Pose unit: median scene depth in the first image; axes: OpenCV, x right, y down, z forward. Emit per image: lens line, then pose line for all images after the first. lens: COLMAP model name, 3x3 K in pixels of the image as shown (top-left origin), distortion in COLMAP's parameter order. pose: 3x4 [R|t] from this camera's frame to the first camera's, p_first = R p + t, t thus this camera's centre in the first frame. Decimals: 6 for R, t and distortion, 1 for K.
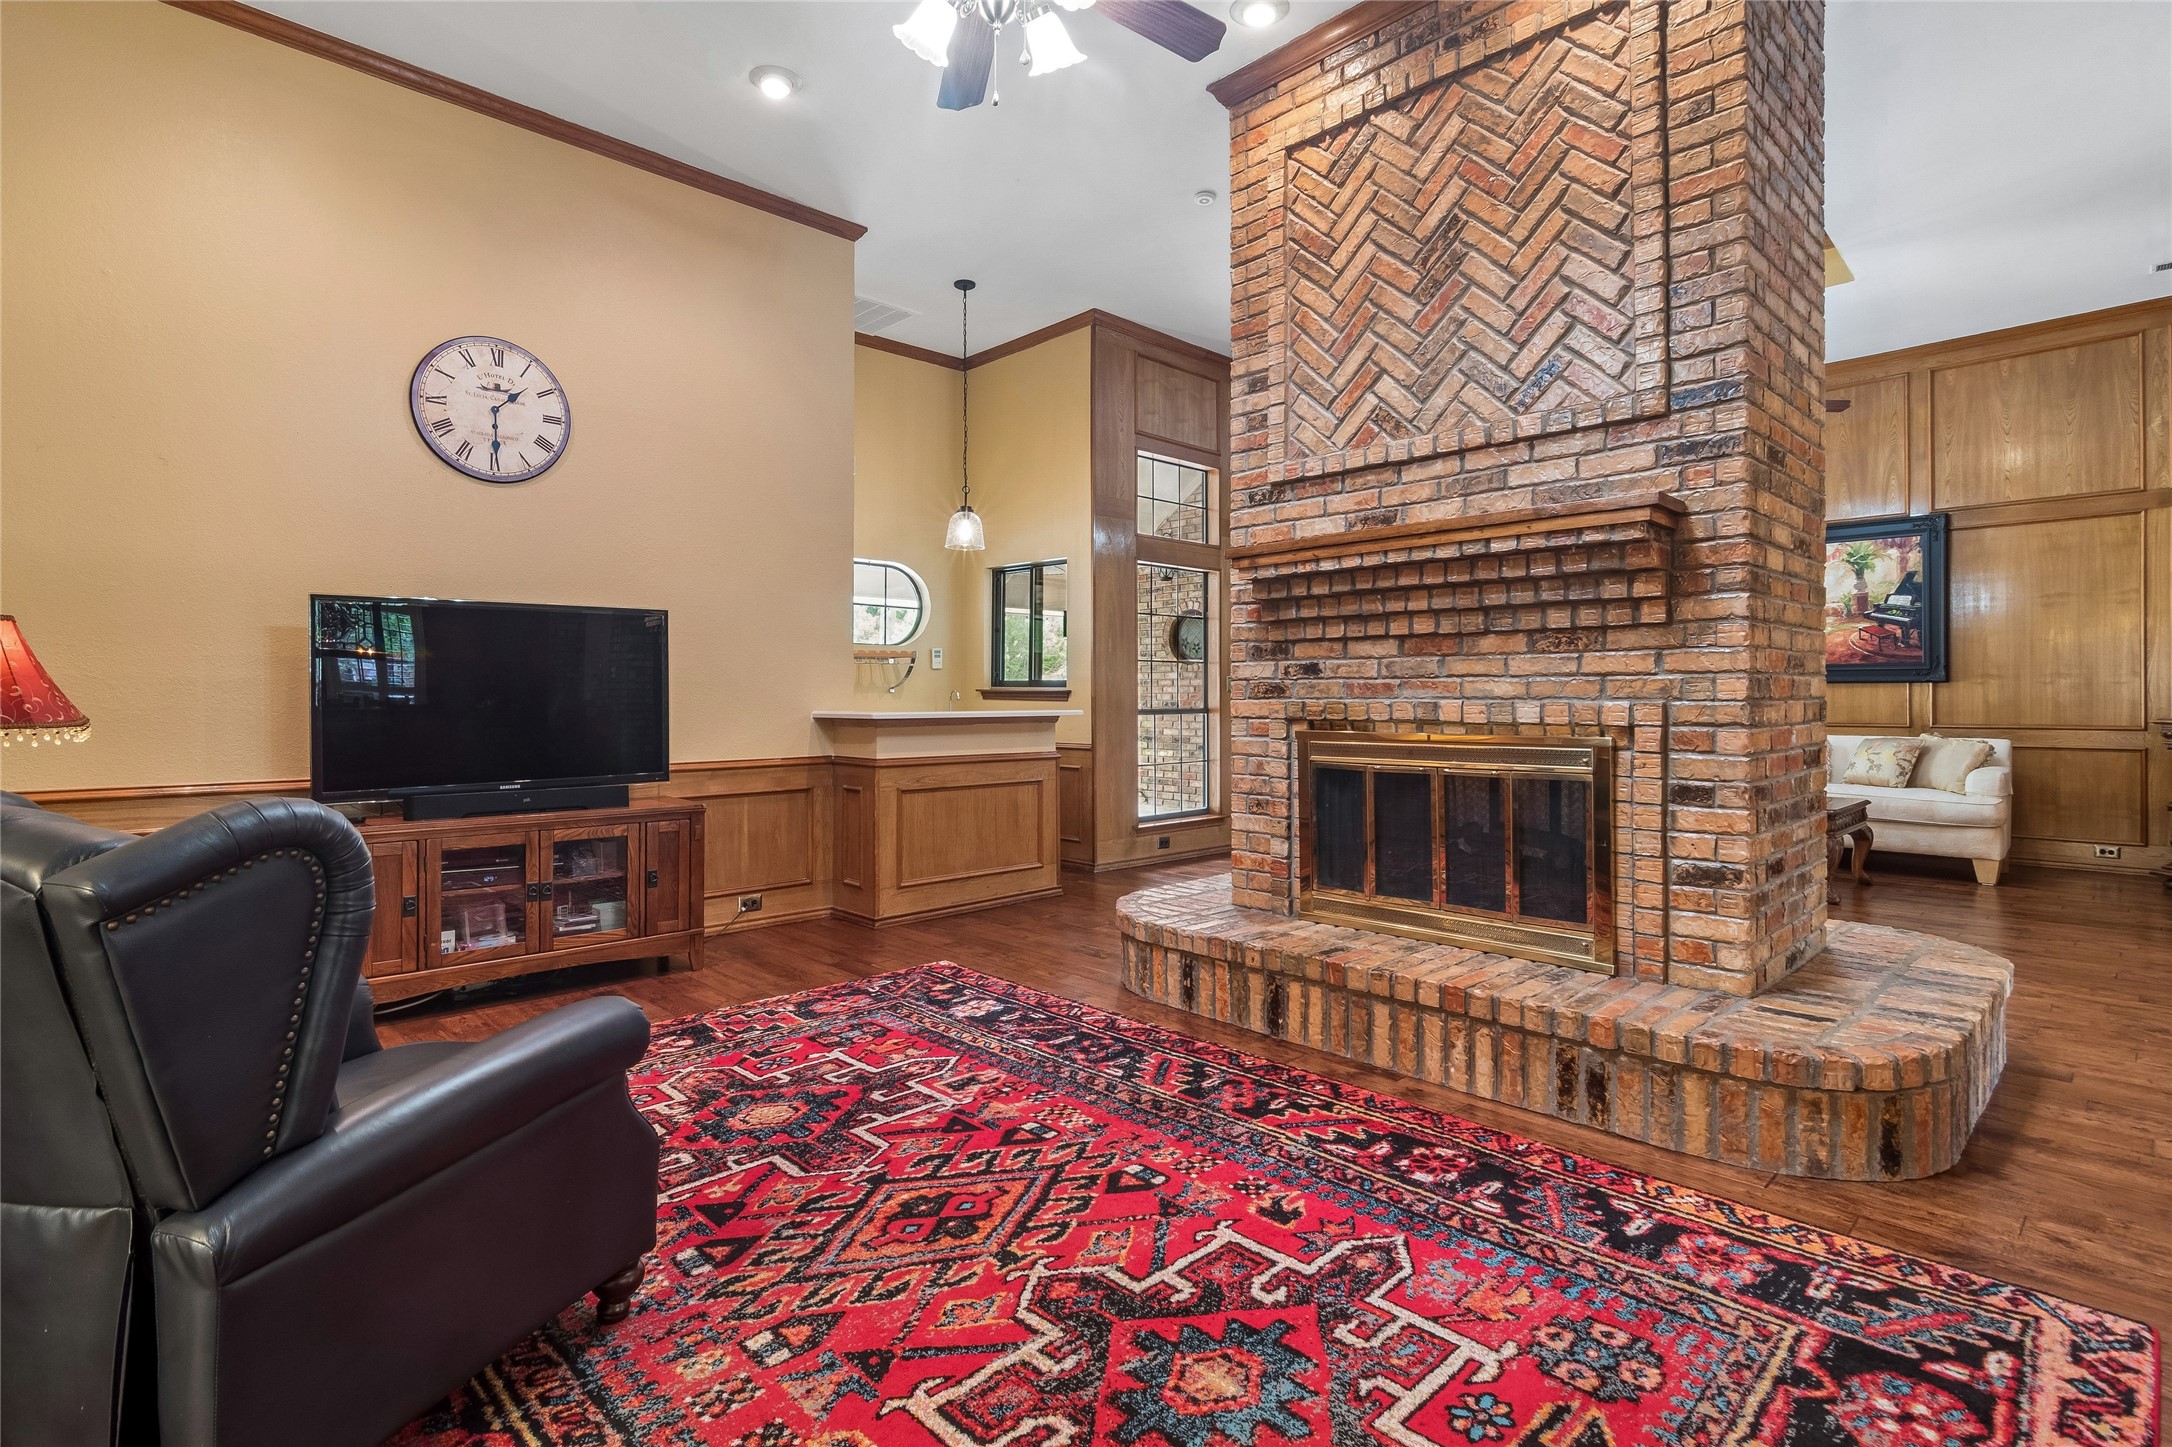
lens RADIAL K [[1056.8, 0, 1083.0], [0, 1056.8, 703.7], [0, 0, 1]] dist [-0.001342, -0.000117]
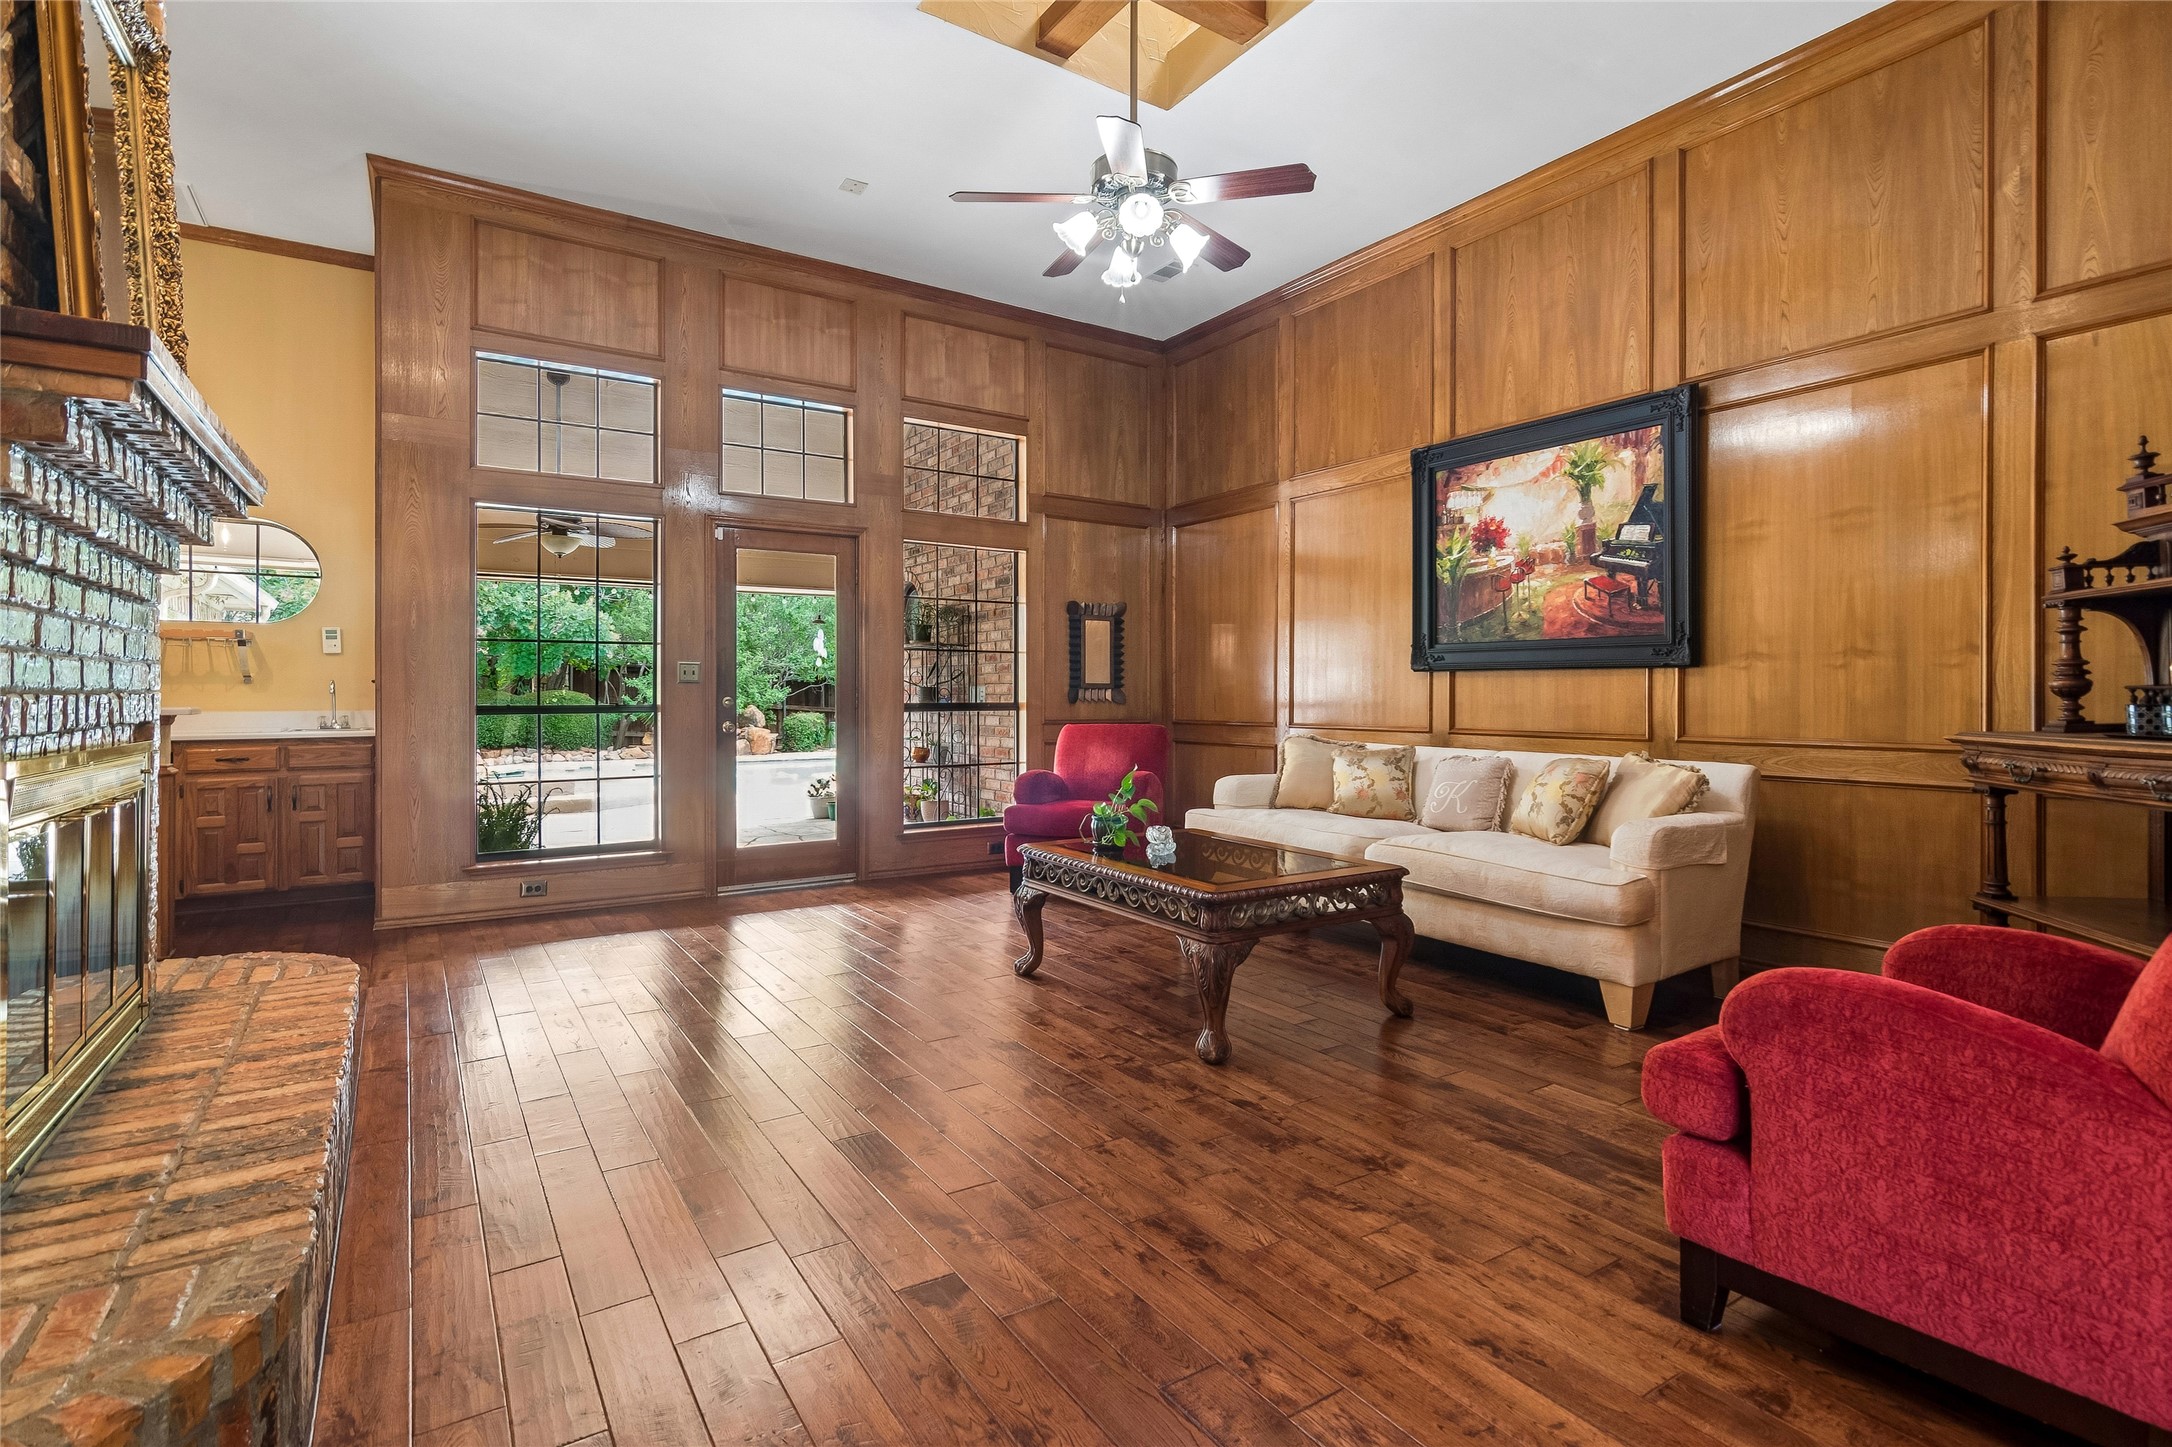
lens RADIAL K [[1056.8, 0, 1122.1], [0, 1056.8, 702.8], [0, 0, 1]] dist [-0.001342, -0.000117]
pose [[0.983516, 0.002912, -0.180797, 0.595136], [-0.002003, 0.999984, 0.005212, -0.002045], [0.180809, -0.004764, 0.983507, 0.344452]]
